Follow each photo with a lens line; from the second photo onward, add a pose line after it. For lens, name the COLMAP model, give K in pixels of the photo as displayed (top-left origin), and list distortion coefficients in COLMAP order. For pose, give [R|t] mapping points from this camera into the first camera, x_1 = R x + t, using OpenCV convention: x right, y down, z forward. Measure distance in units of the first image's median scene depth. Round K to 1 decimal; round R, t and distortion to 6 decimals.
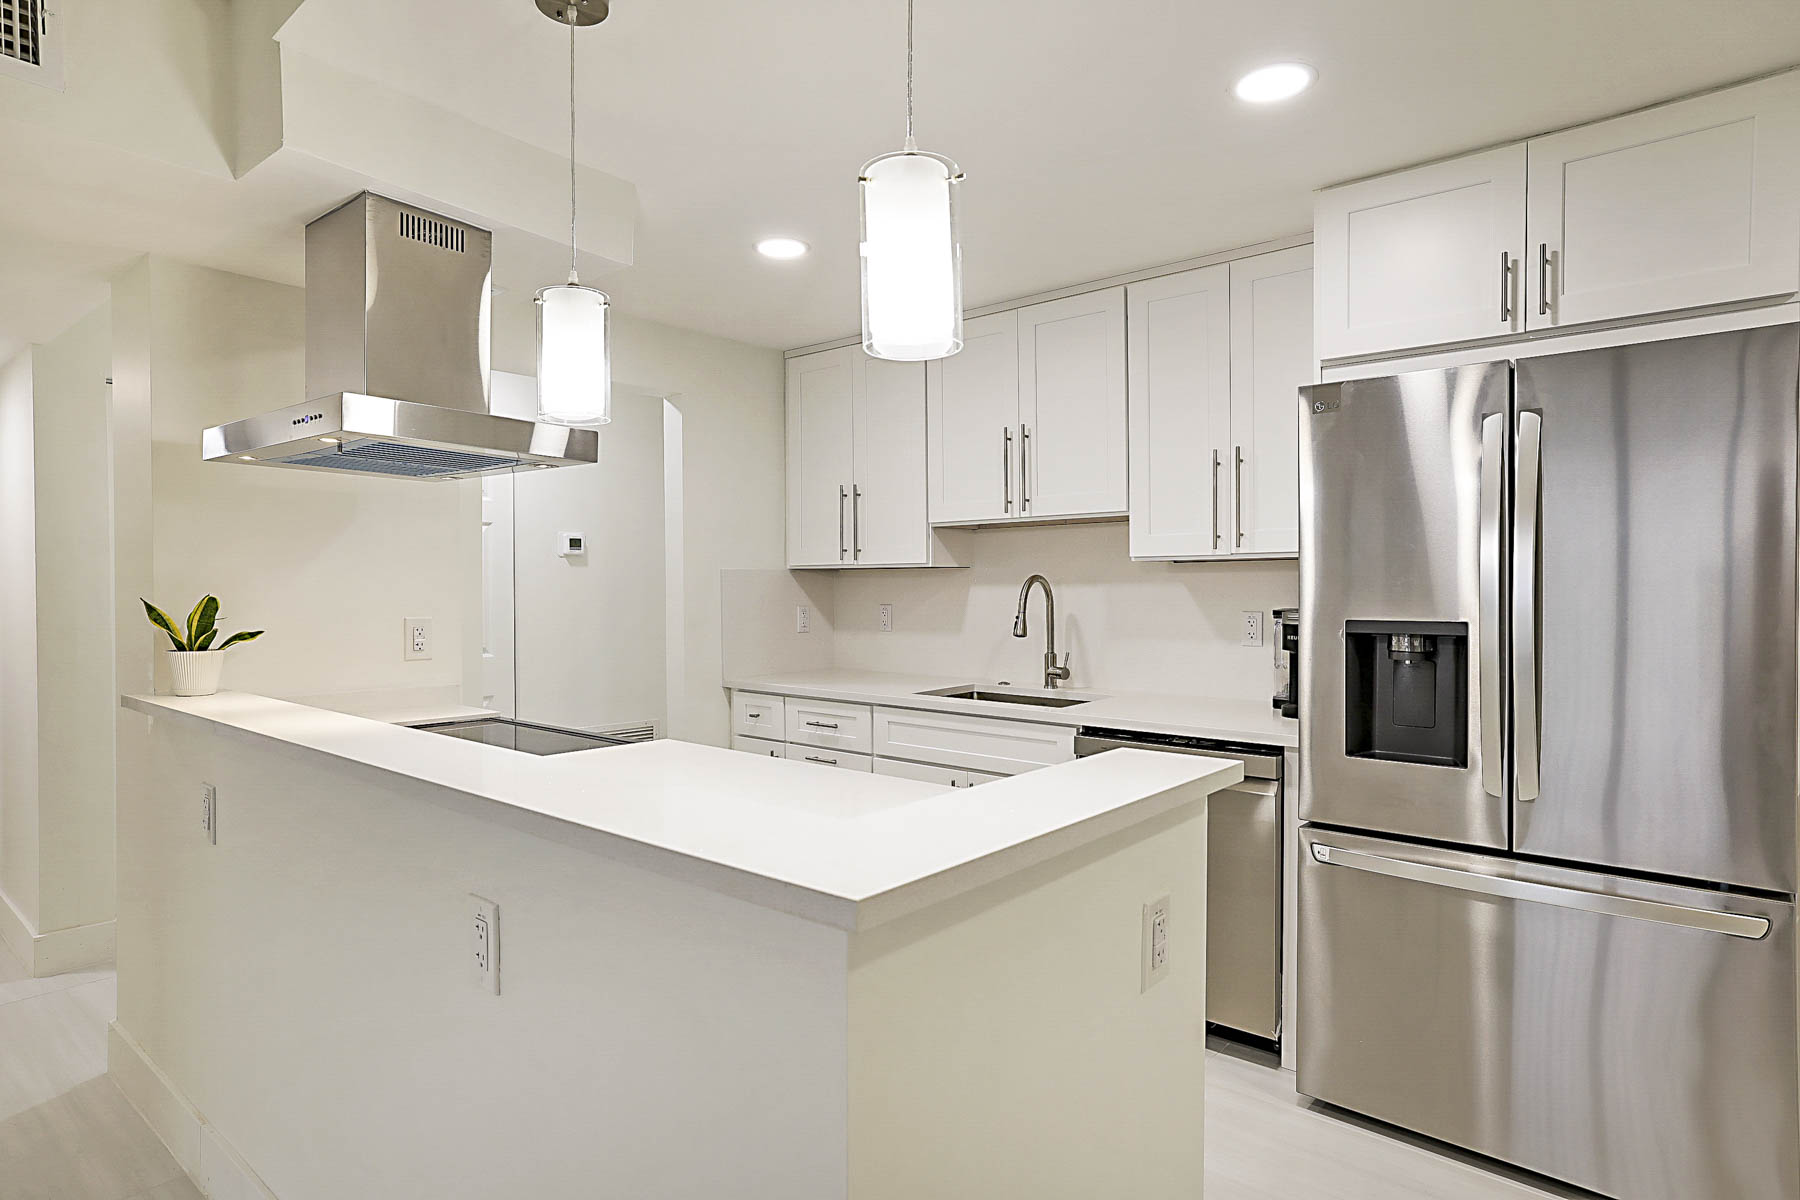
lens RADIAL K [[975.2, 0, 936.7], [0, 975.2, 596.9], [0, 0, 1]] dist [-0.004392, 0.018547]
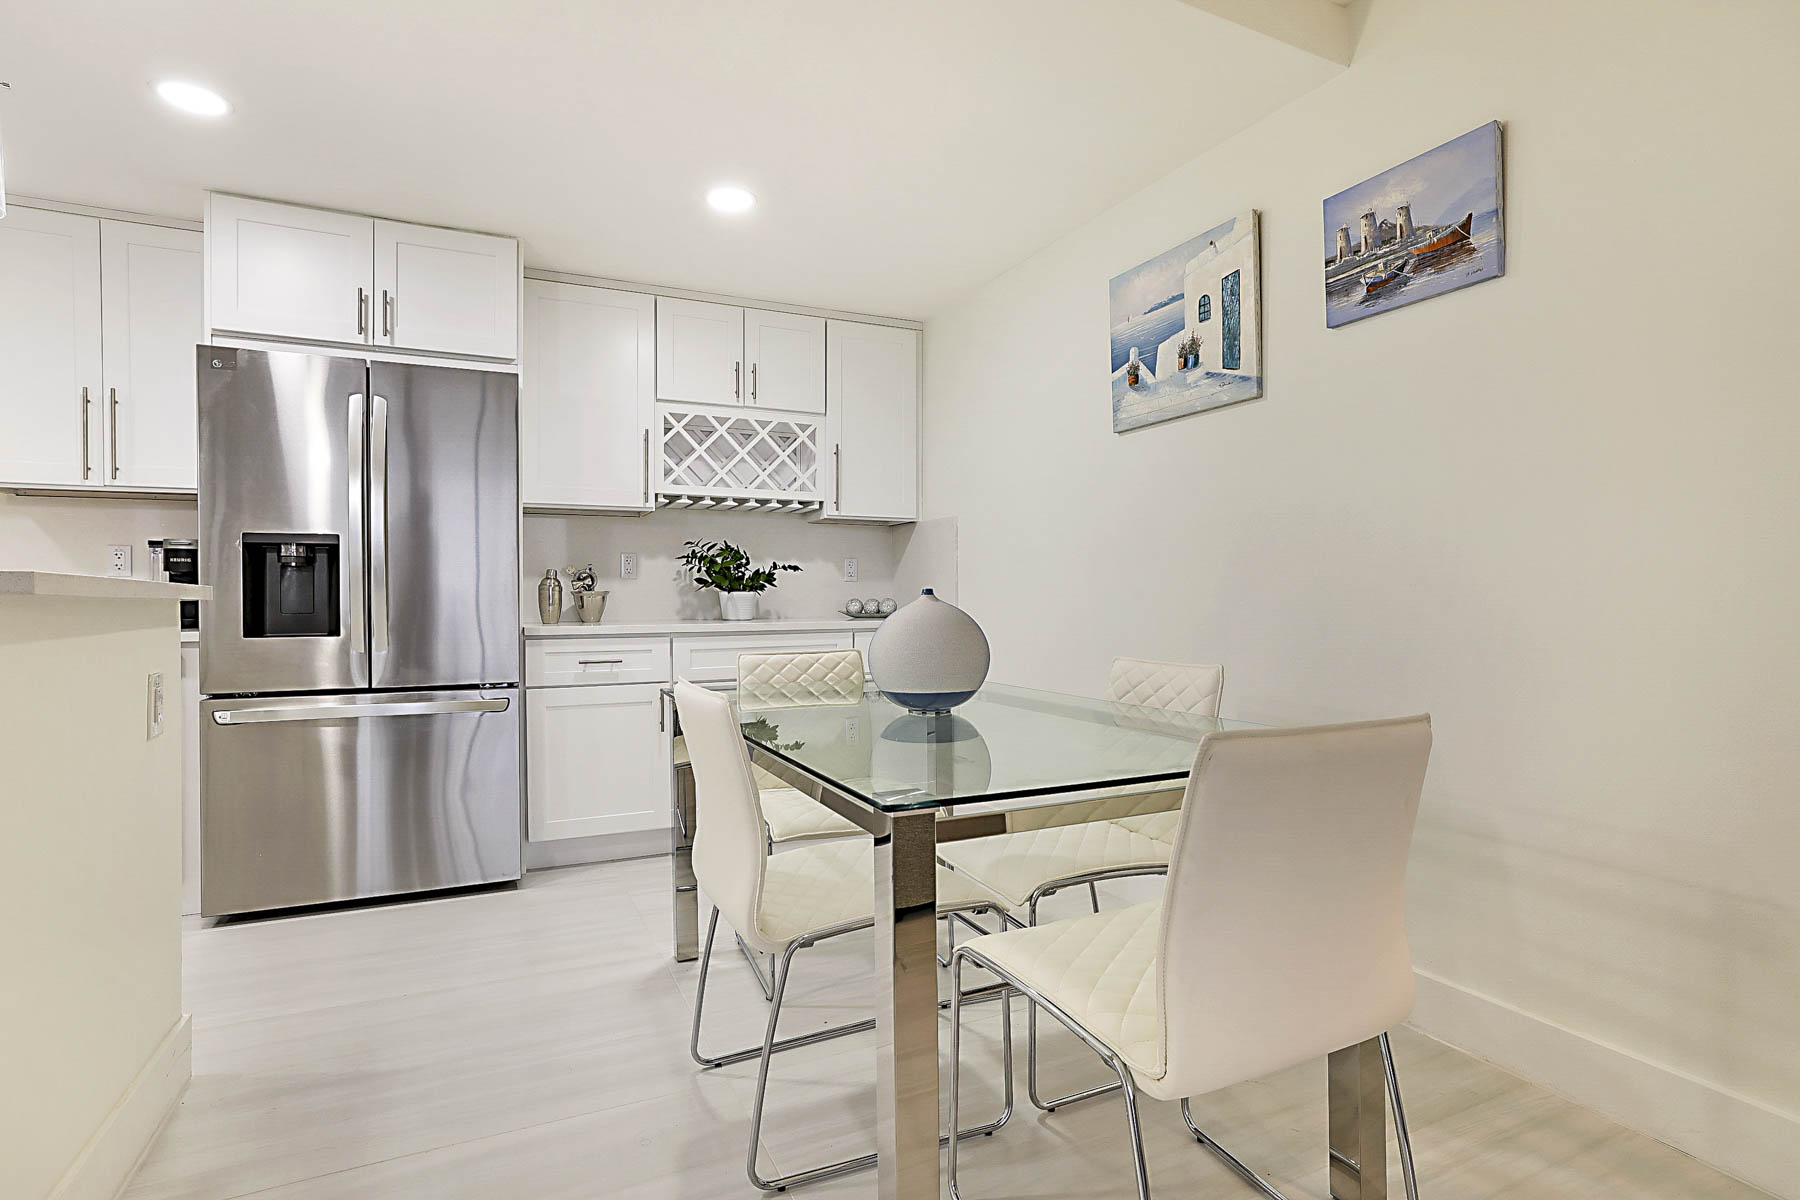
lens RADIAL K [[894.5, 0, 895.1], [0, 894.5, 605.2], [0, 0, 1]] dist [-0.039918, 0.027103]
pose [[0.438656, -0.003768, 0.898647, -0.227570], [0.016690, 0.999853, -0.003954, 0.125151], [-0.898500, 0.016733, 0.438654, -0.262024]]
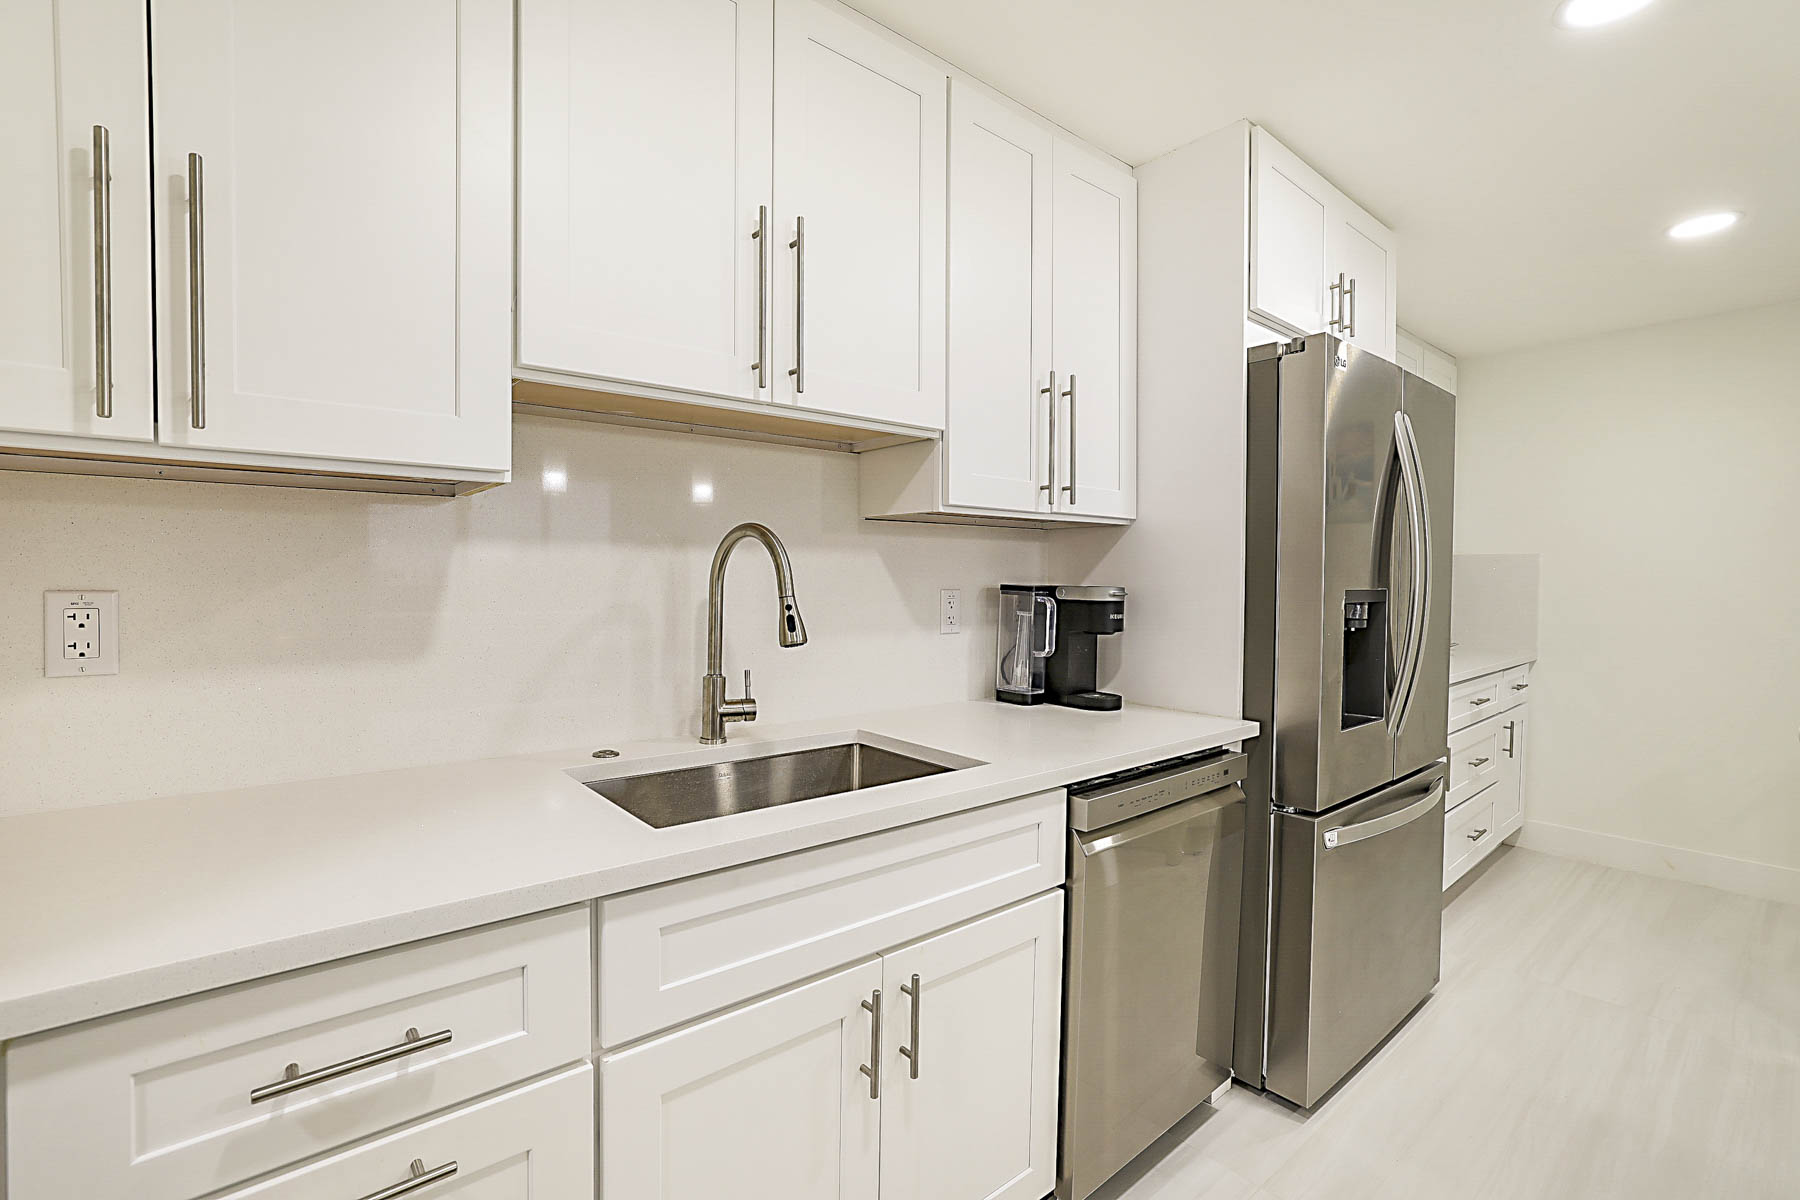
lens RADIAL K [[818.2, 0, 900.0], [0, 818.2, 600.0], [0, 0, 1]] dist [-0.040878, 0.019096]
pose [[0.192831, -0.020938, 0.981009, -0.405428], [0.007562, 0.999774, 0.019852, 0.012726], [-0.981203, 0.003591, 0.192946, 1.147130]]
